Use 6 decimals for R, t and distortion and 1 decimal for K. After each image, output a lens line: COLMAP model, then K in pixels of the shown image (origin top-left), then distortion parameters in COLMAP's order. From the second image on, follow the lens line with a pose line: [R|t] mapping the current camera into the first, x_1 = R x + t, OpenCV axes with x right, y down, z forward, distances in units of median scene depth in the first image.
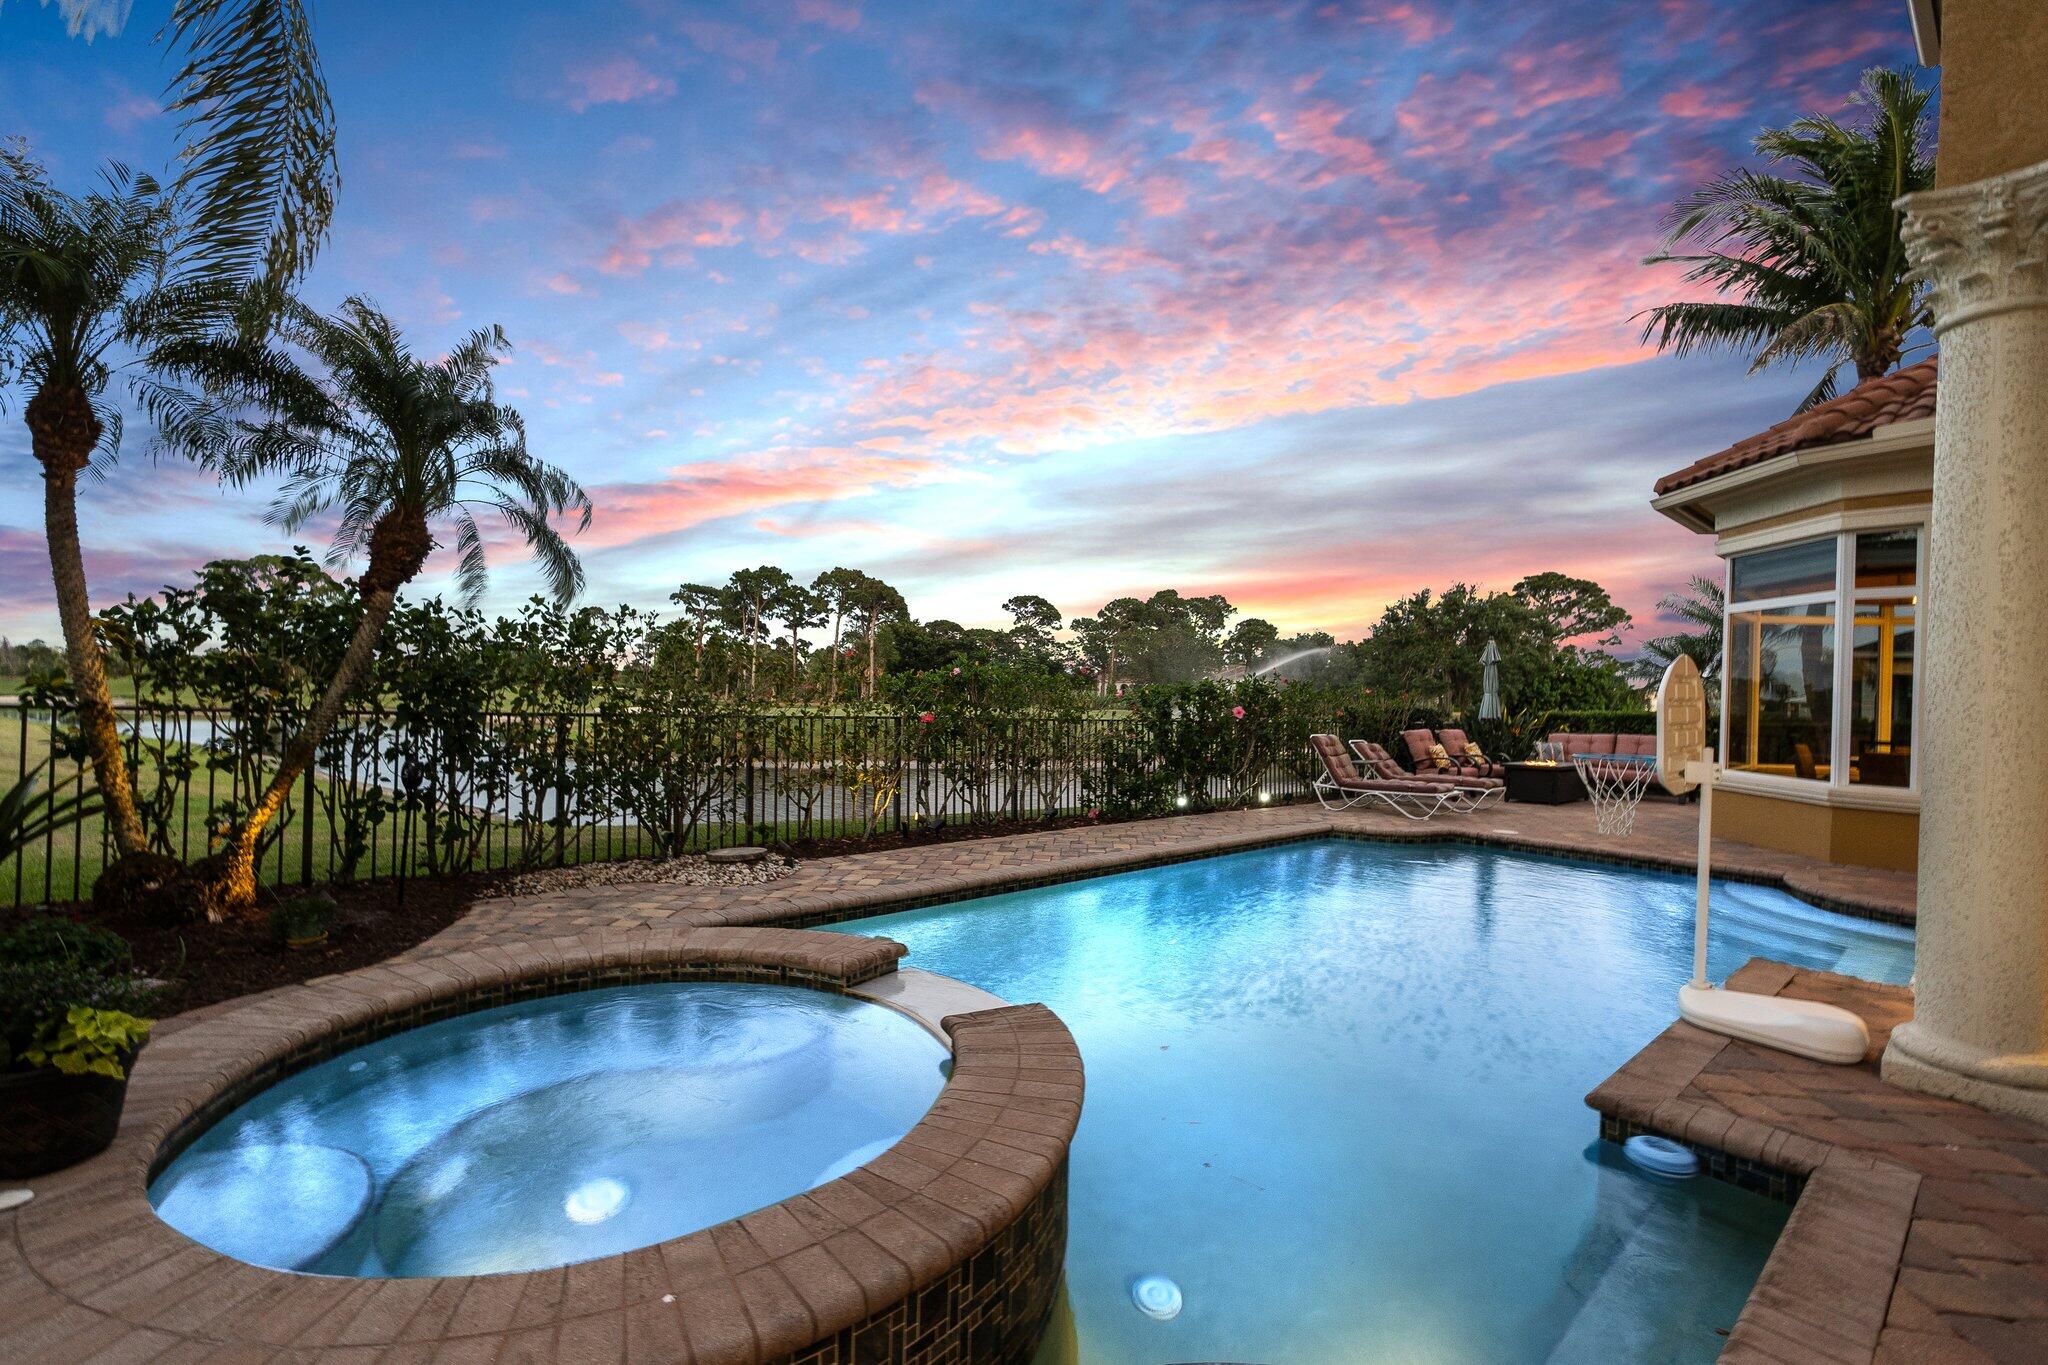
lens RADIAL K [[902.2, 0, 1024.0], [0, 902.2, 703.4], [0, 0, 1]] dist [-0.001816, 0.000223]
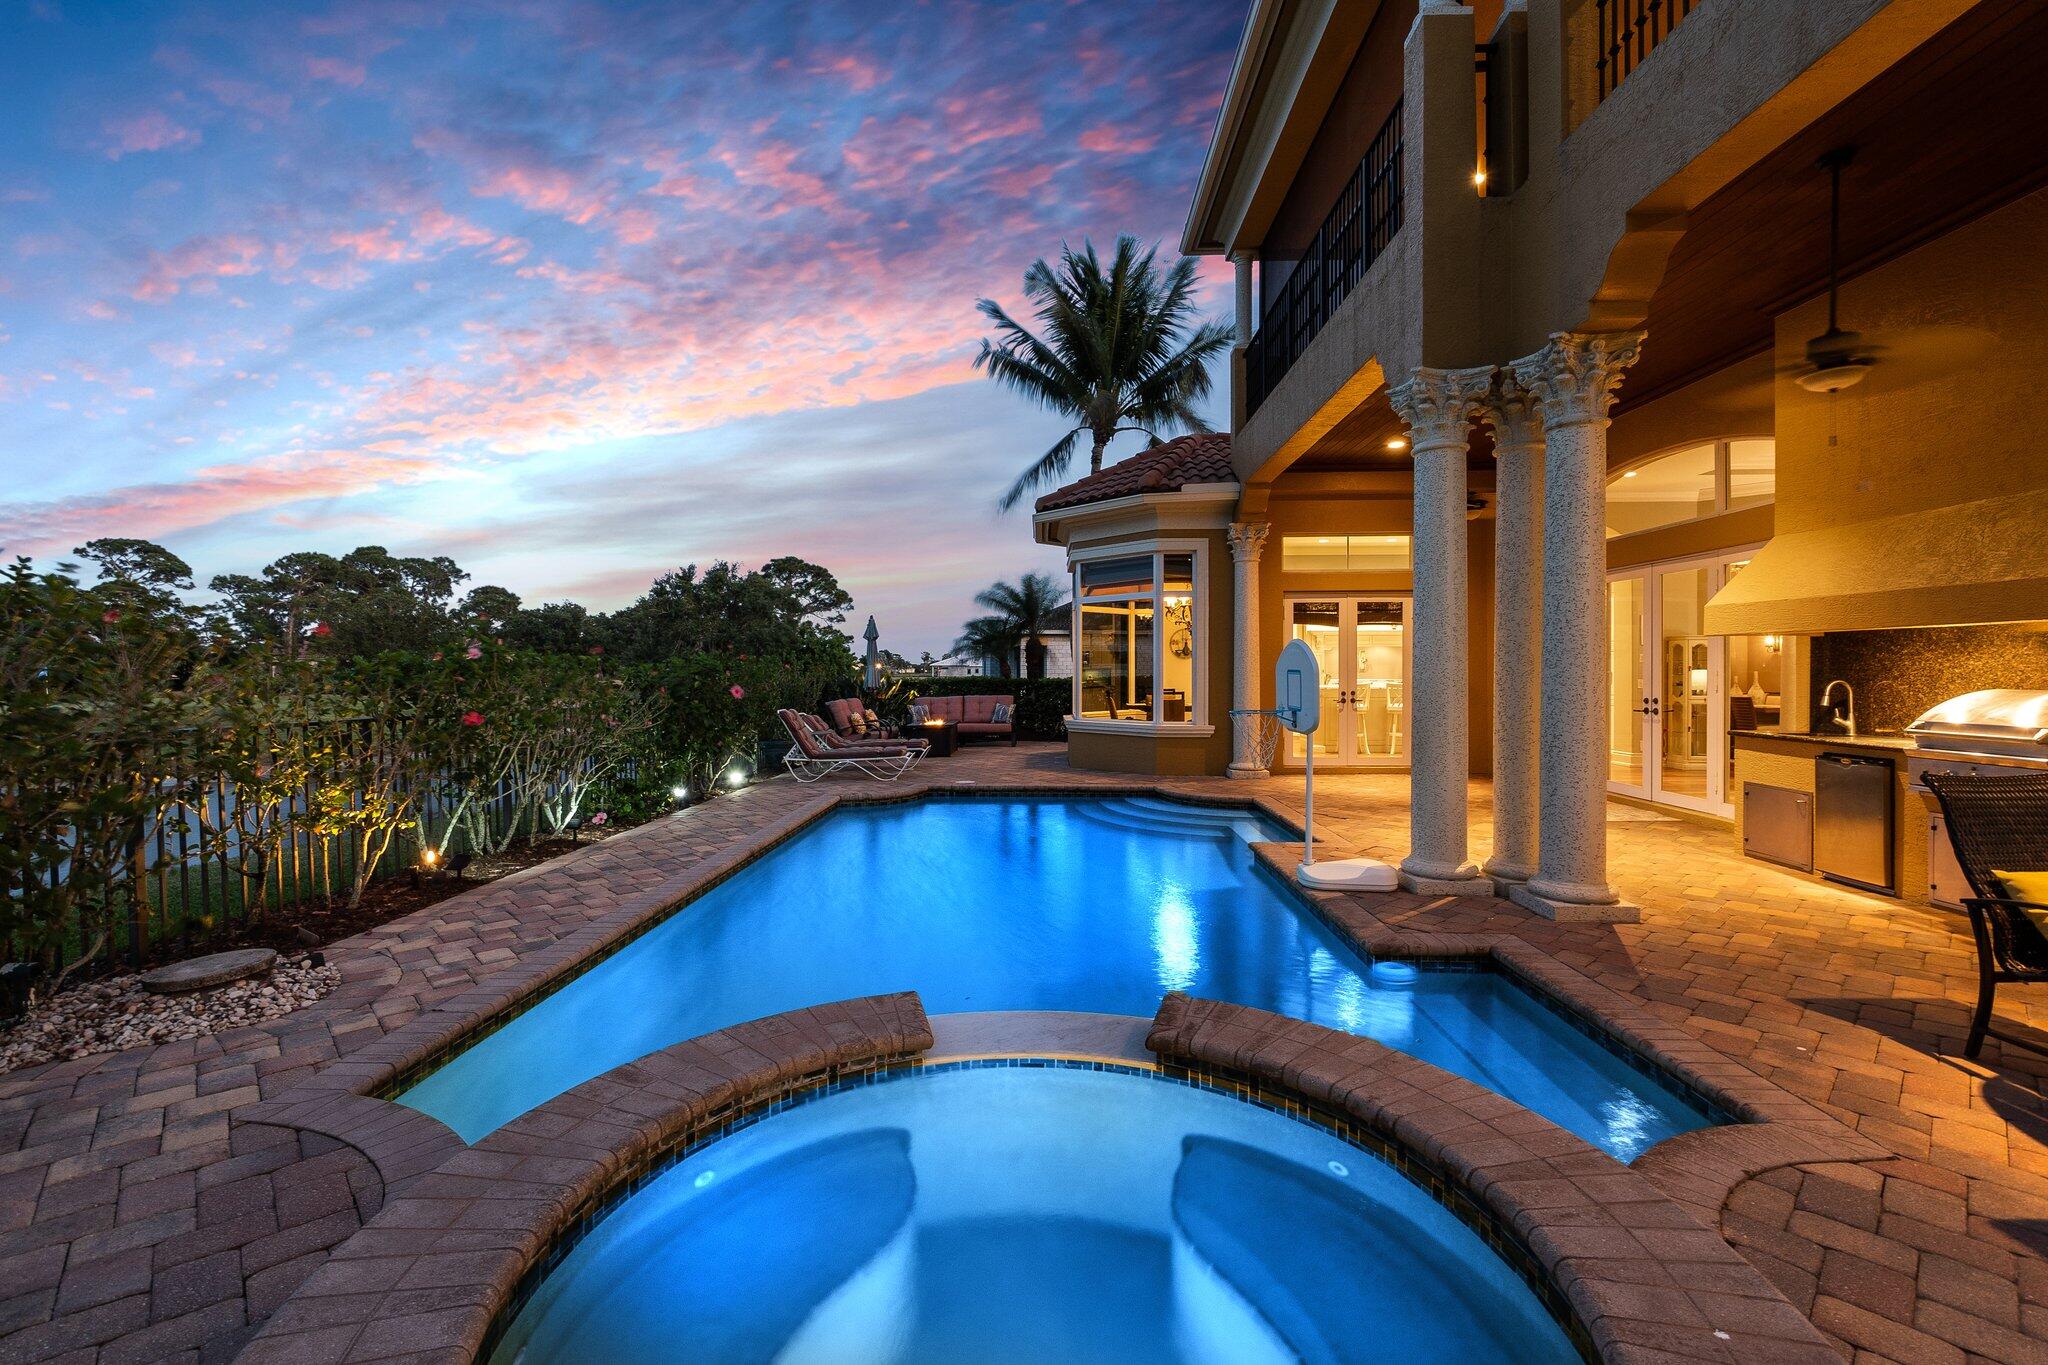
lens RADIAL K [[902.2, 0, 1024.0], [0, 902.2, 703.4], [0, 0, 1]] dist [-0.001816, 0.000223]
pose [[0.999902, -0.013556, 0.003533, 0.629652], [0.013625, 0.999704, -0.020179, 0.066434], [-0.003259, 0.020225, 0.999790, -0.122503]]
